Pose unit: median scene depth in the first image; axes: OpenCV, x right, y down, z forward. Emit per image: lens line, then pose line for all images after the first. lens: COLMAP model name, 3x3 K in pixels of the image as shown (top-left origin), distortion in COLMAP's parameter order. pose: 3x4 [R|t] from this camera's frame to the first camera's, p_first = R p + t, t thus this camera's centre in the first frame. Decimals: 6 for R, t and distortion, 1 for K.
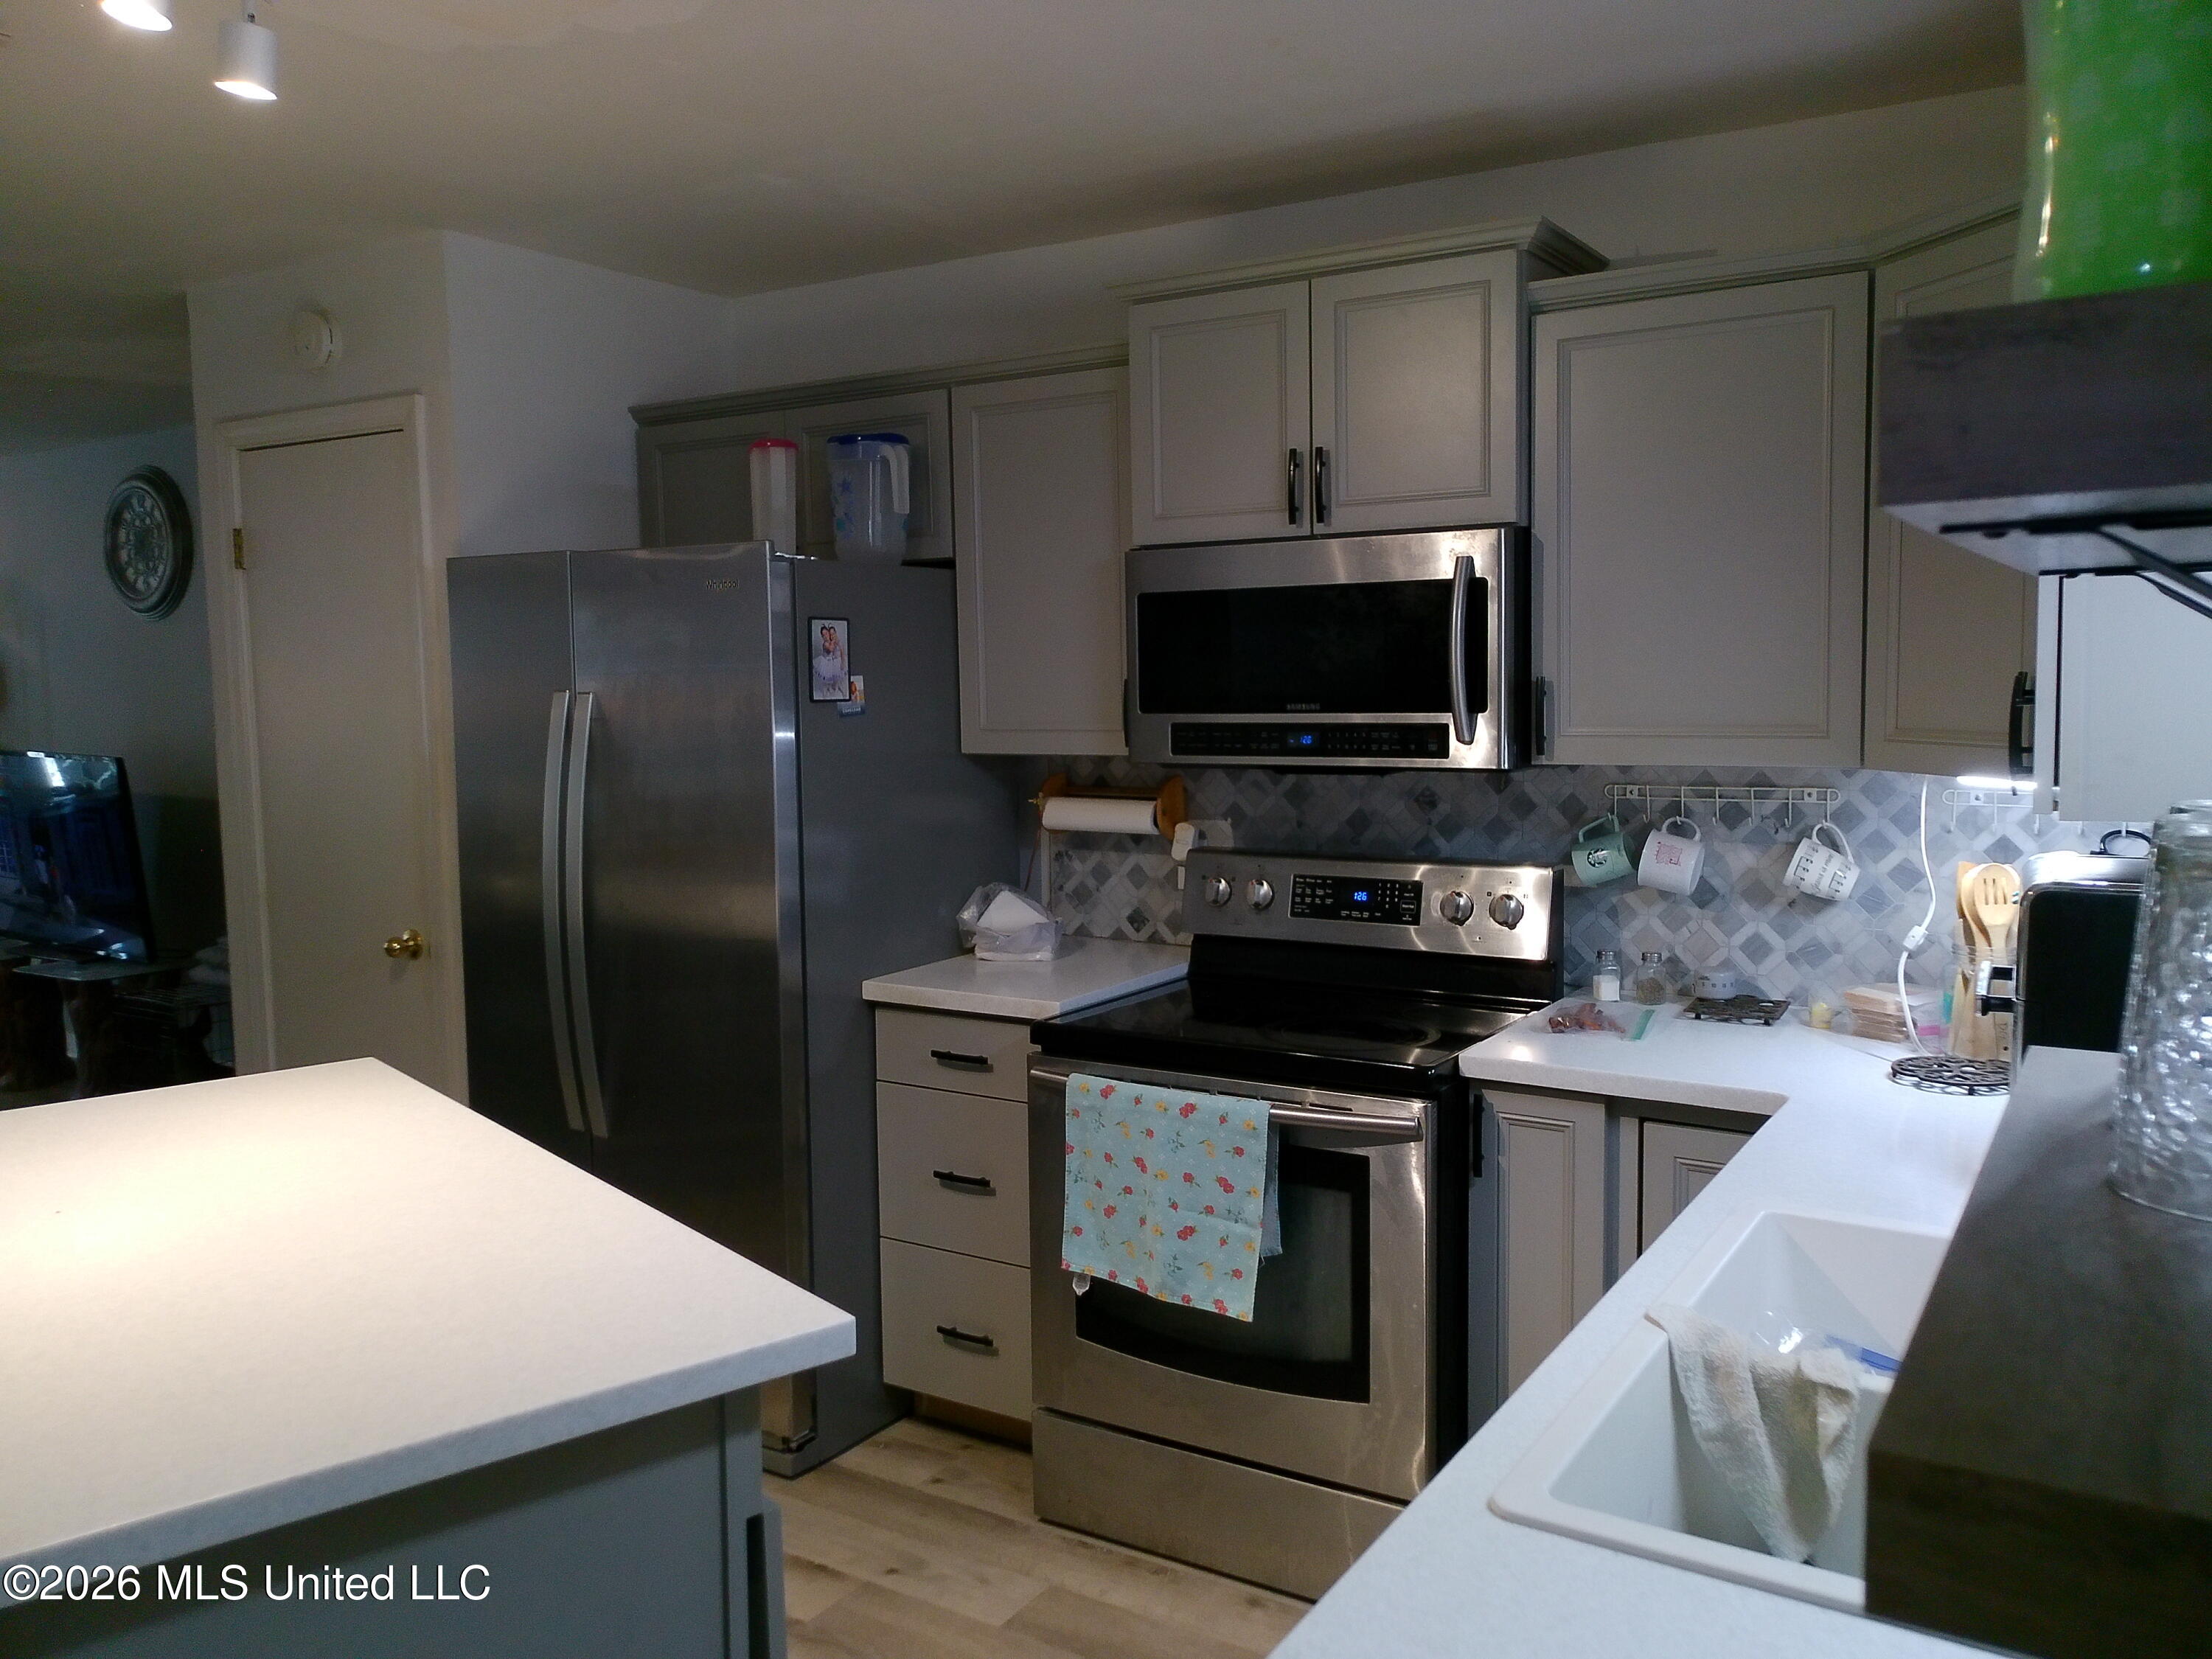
lens RADIAL K [[1721.7, 0, 1108.0], [0, 1721.7, 819.4], [0, 0, 1]] dist [0.026332, -0.005383]
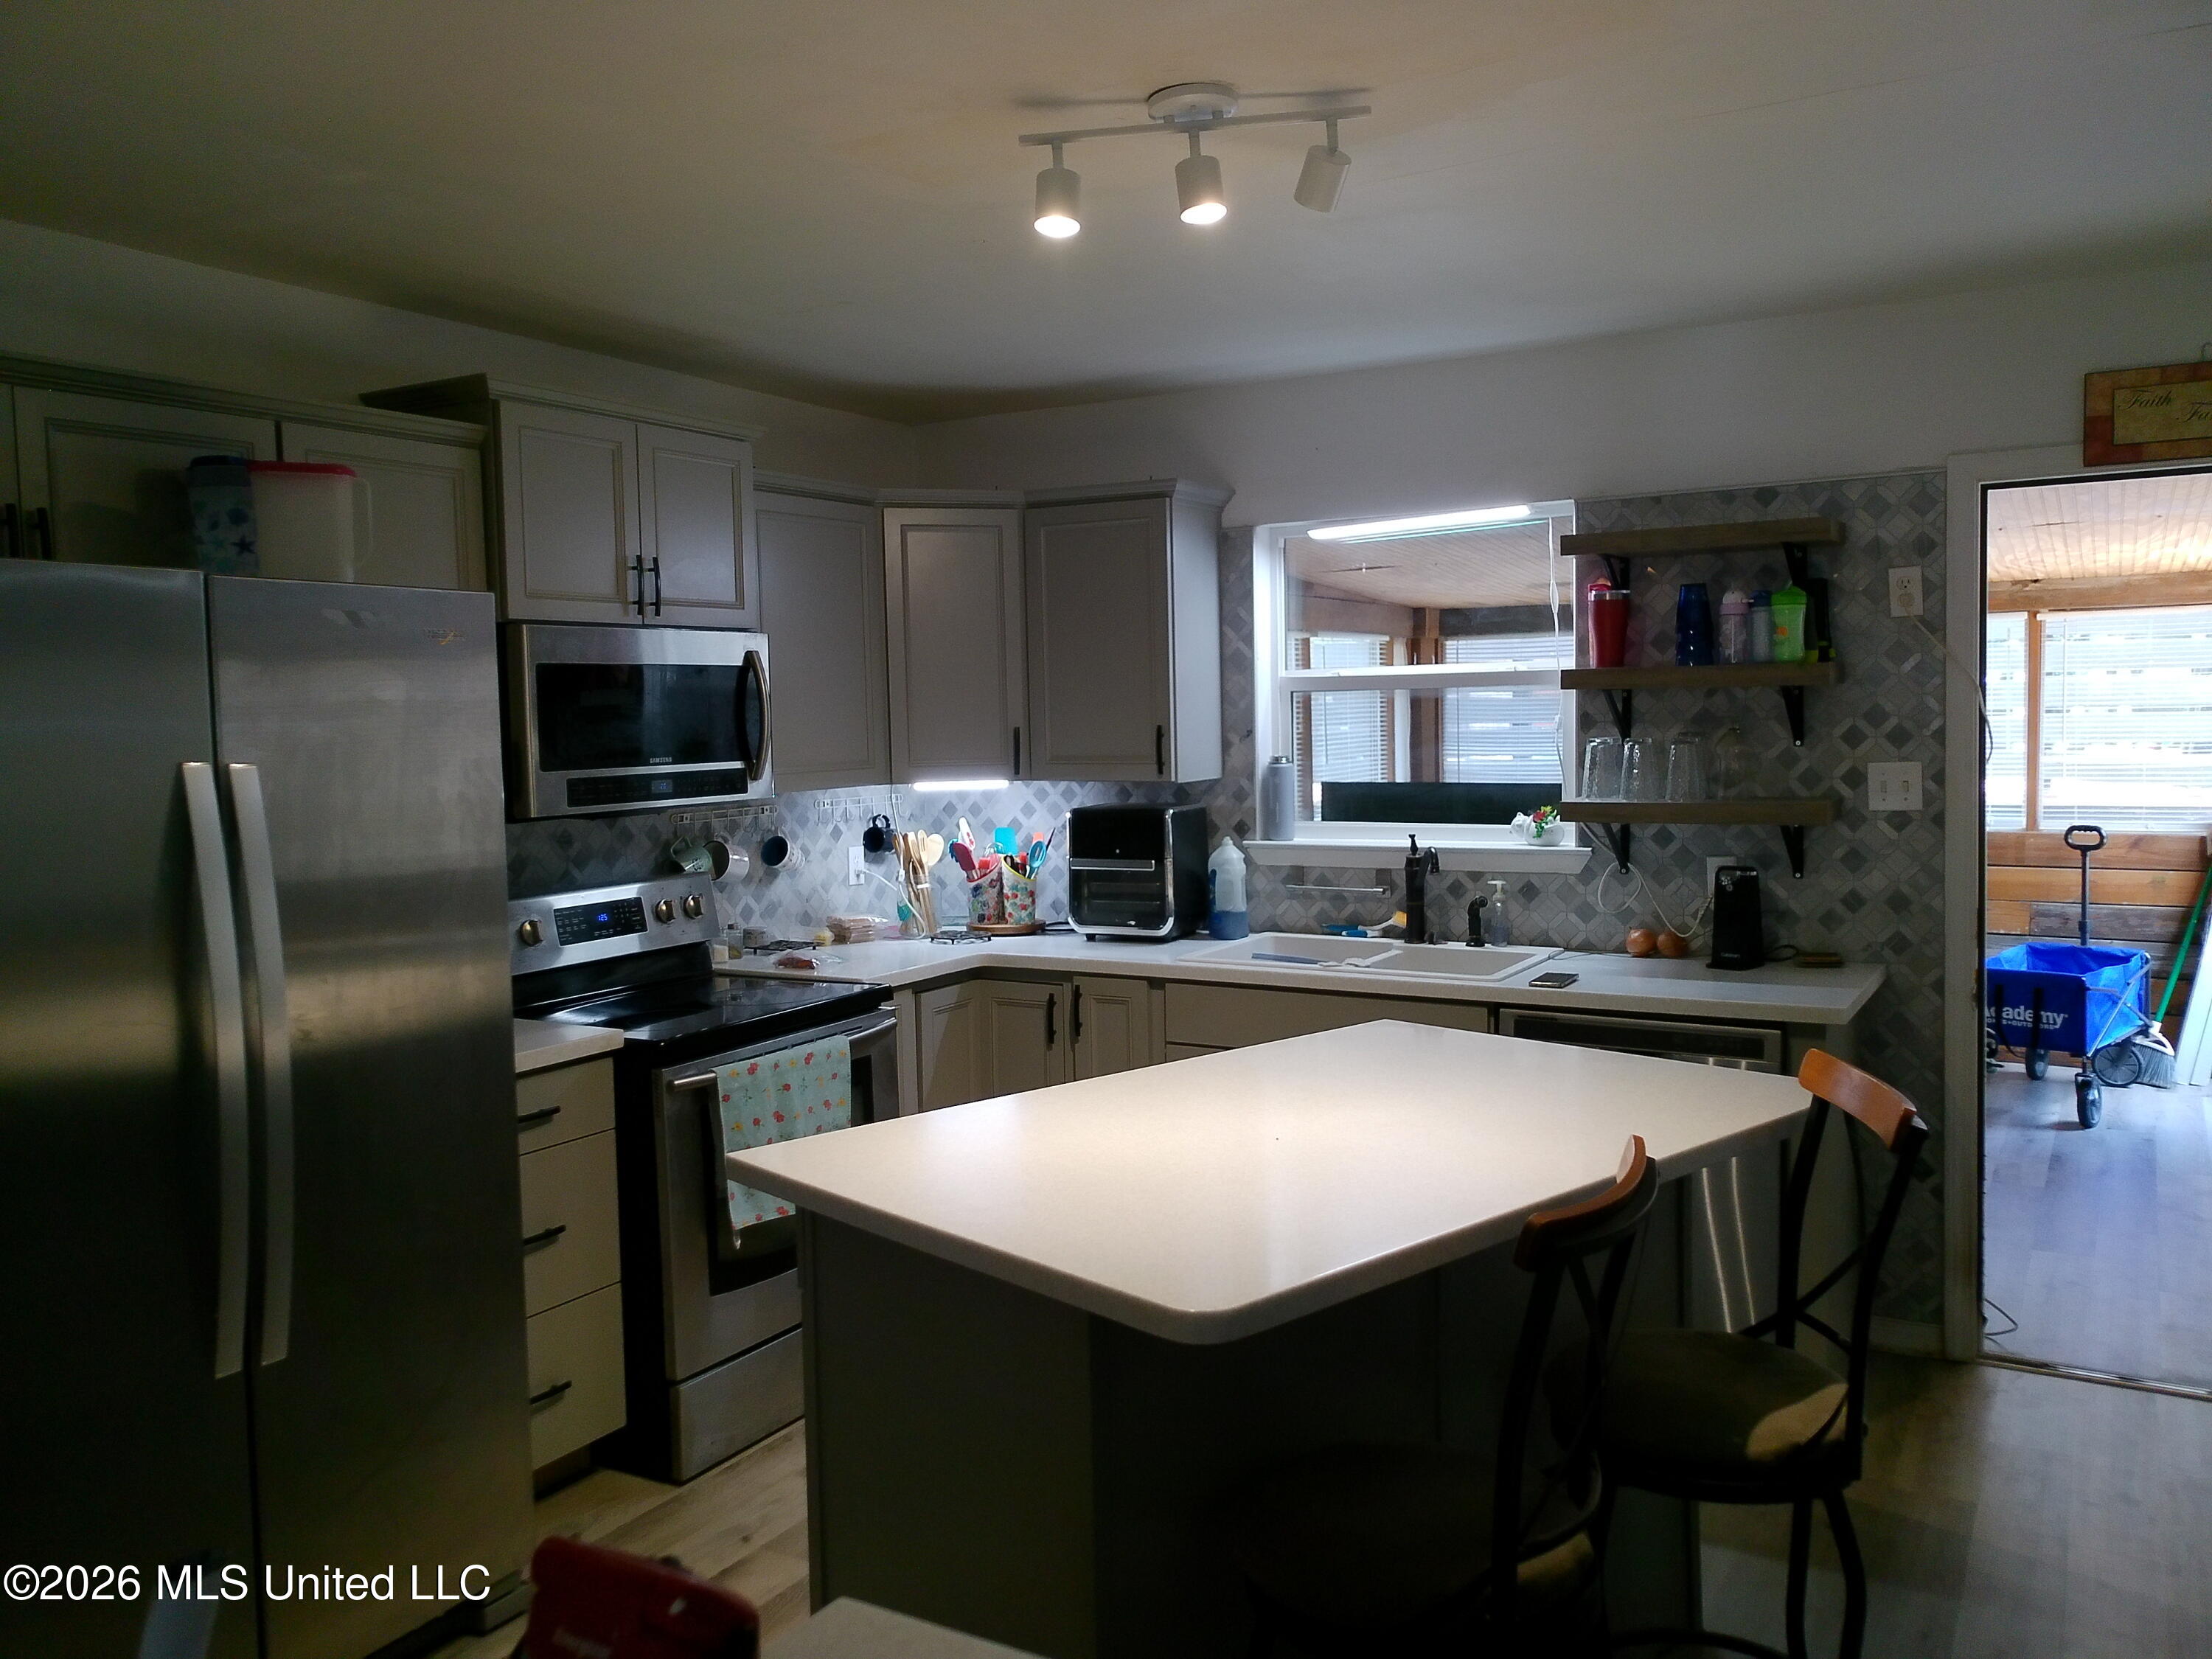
lens RADIAL K [[1721.7, 0, 1108.7], [0, 1721.7, 829.1], [0, 0, 1]] dist [0.026332, -0.005383]
pose [[-0.030744, -0.054524, 0.998039, -1.121356], [0.109865, 0.992277, 0.057594, -0.050520], [-0.993471, 0.111420, -0.024517, 0.689454]]
